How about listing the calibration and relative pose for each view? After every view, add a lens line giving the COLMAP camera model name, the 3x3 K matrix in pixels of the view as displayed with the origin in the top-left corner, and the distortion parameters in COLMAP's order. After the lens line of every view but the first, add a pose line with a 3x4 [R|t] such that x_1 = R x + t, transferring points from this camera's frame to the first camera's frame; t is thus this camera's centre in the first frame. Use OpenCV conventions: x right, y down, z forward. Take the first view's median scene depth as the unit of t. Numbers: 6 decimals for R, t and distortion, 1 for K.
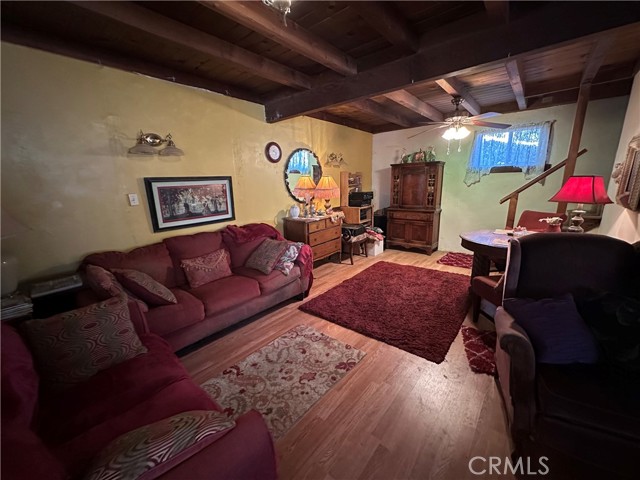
lens RADIAL K [[257.5, 0, 320.0], [0, 257.5, 240.0], [0, 0, 1]] dist [0.001445, 0.000244]
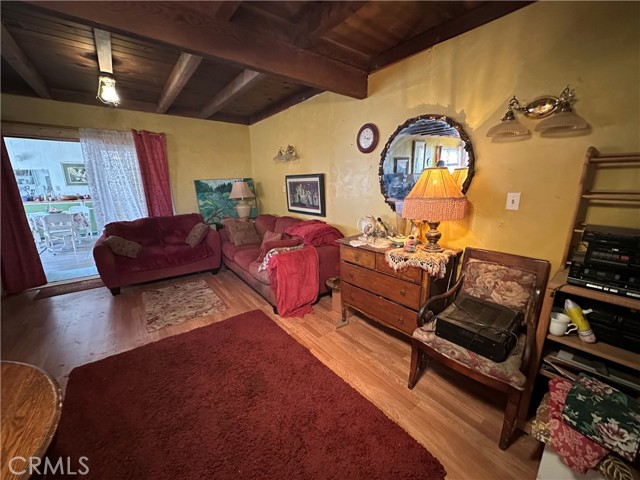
lens RADIAL K [[257.5, 0, 320.0], [0, 257.5, 240.0], [0, 0, 1]] dist [0.001445, 0.000244]
pose [[-0.211131, 0.243766, -0.946574, 0.739585], [-0.212165, 0.933887, 0.287822, -0.319367], [0.954154, 0.261598, -0.145454, 1.314162]]
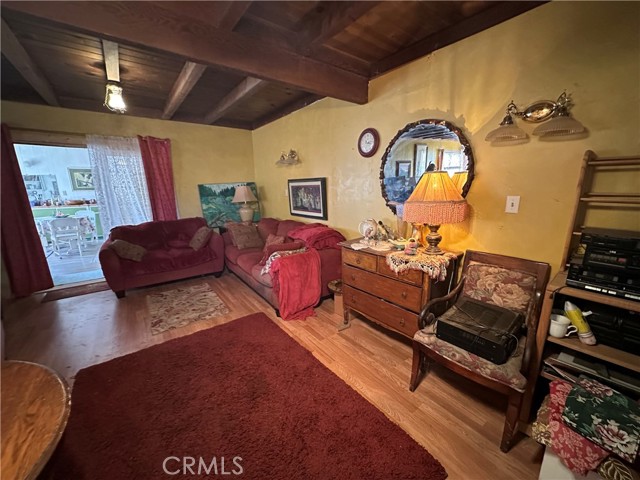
lens RADIAL K [[257.5, 0, 320.0], [0, 257.5, 240.0], [0, 0, 1]] dist [0.001445, 0.000244]
pose [[-0.220684, 0.232039, -0.947342, 0.747262], [-0.206689, 0.938103, 0.277924, -0.322110], [0.953194, 0.257139, -0.159064, 1.318605]]
